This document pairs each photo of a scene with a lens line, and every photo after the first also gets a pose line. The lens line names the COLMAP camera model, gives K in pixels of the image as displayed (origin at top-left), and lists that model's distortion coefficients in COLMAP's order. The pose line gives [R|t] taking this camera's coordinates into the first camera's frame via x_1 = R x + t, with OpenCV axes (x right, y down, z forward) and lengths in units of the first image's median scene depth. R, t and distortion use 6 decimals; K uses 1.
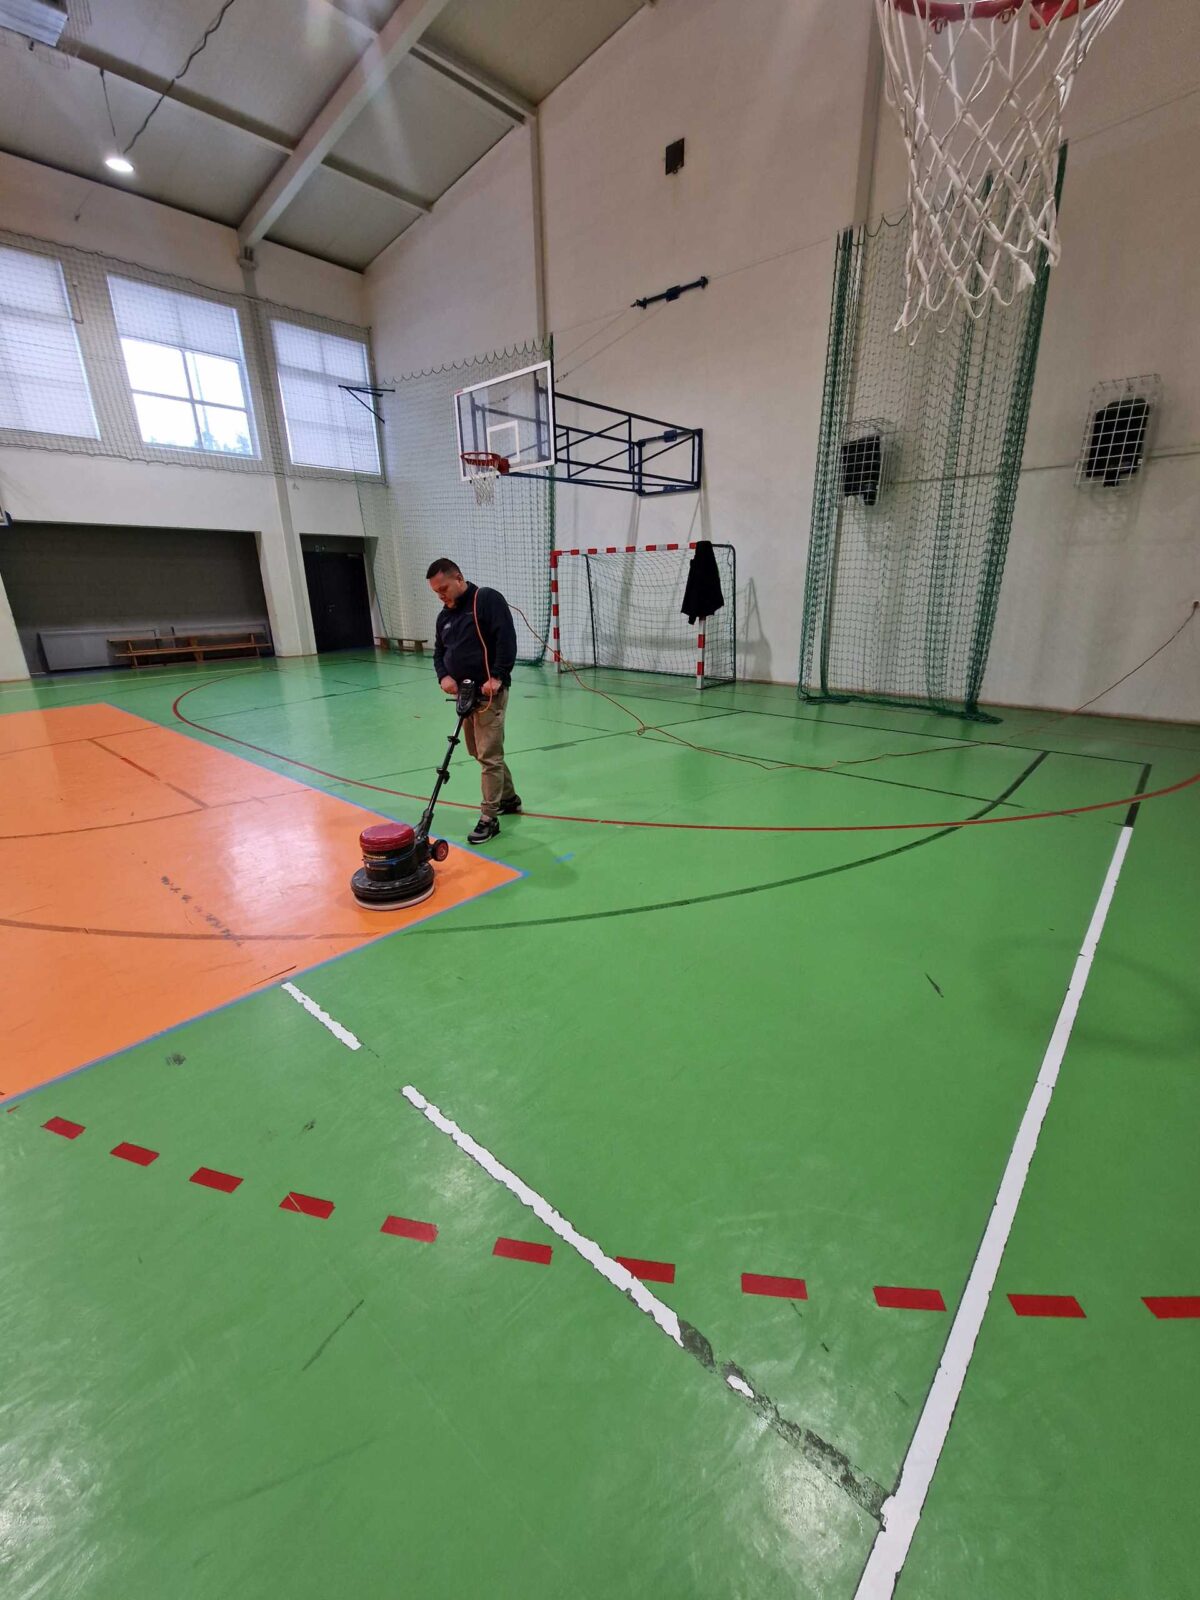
lens RADIAL K [[647.4, 0, 607.8], [0, 647.4, 803.1], [0, 0, 1]] dist [0.012771, -0.006751]
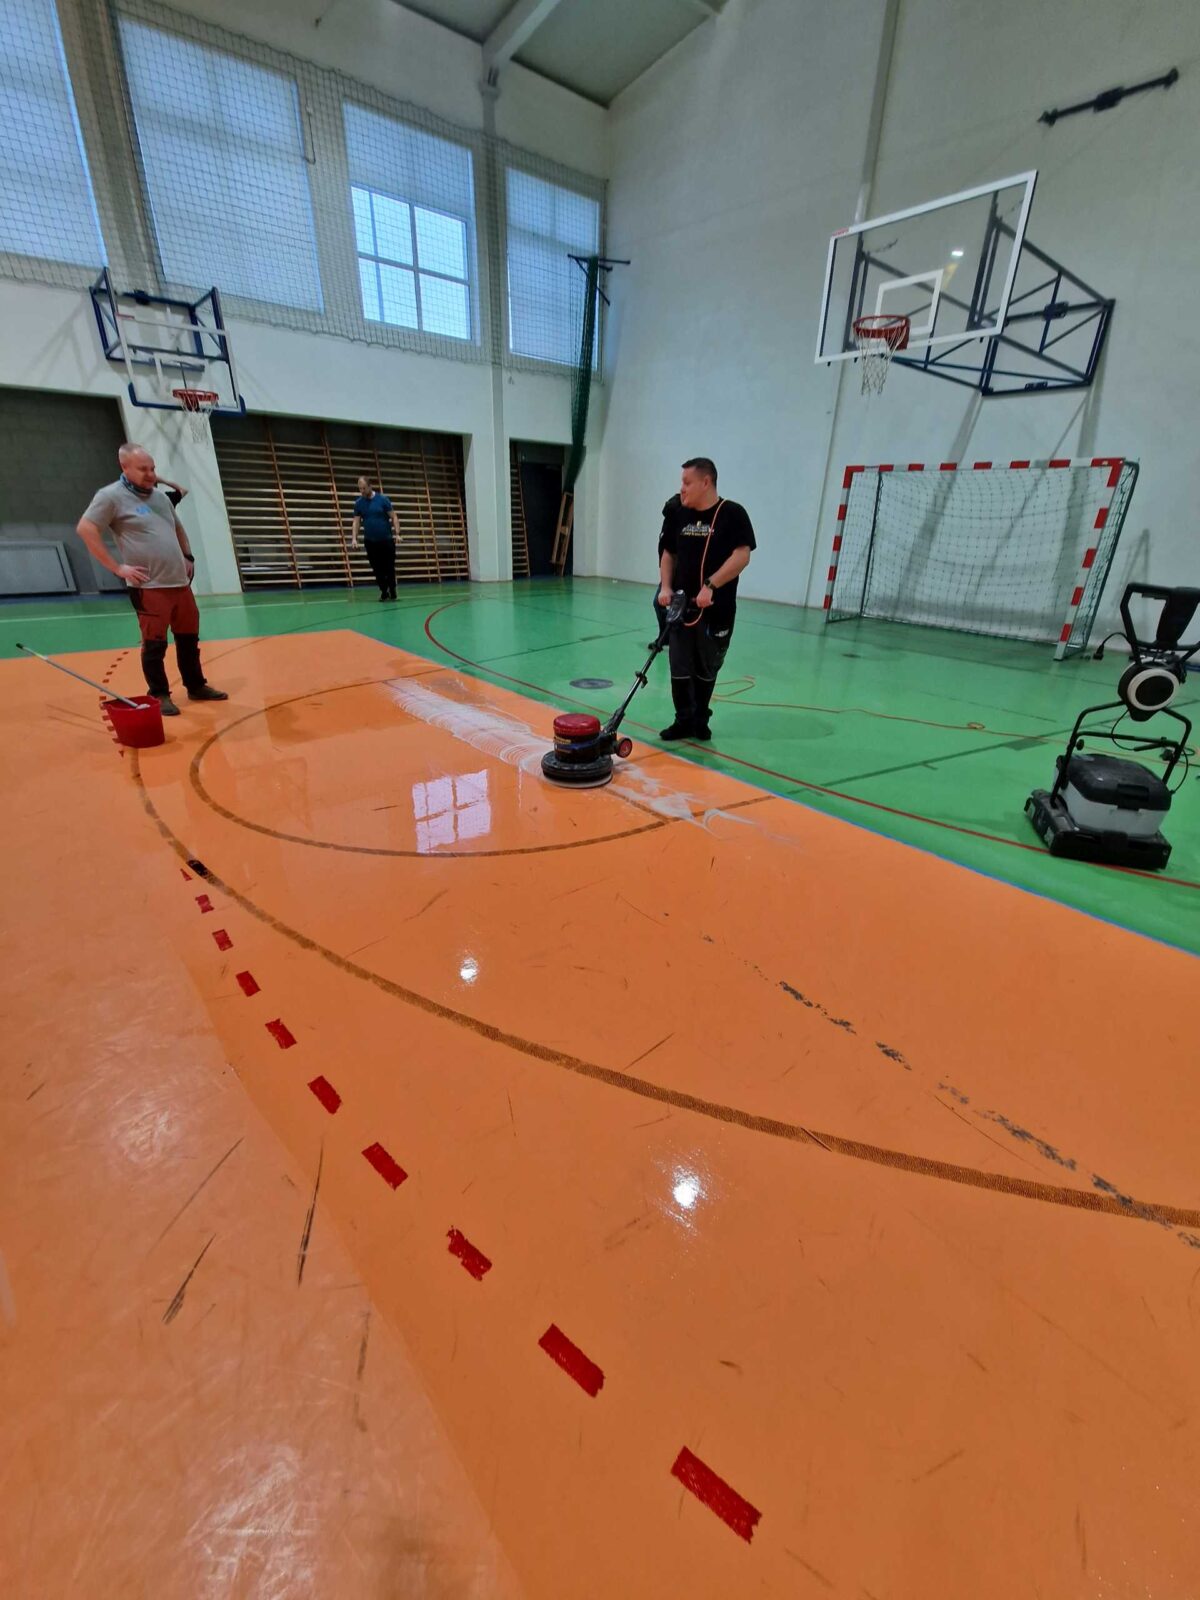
lens RADIAL K [[647.4, 0, 607.8], [0, 647.4, 803.1], [0, 0, 1]] dist [0.012771, -0.006751]
pose [[0.990464, 0.089093, -0.105086, -0.234718], [-0.078365, 0.991678, 0.102147, -0.030195], [0.113312, -0.092938, 0.989203, 0.118335]]
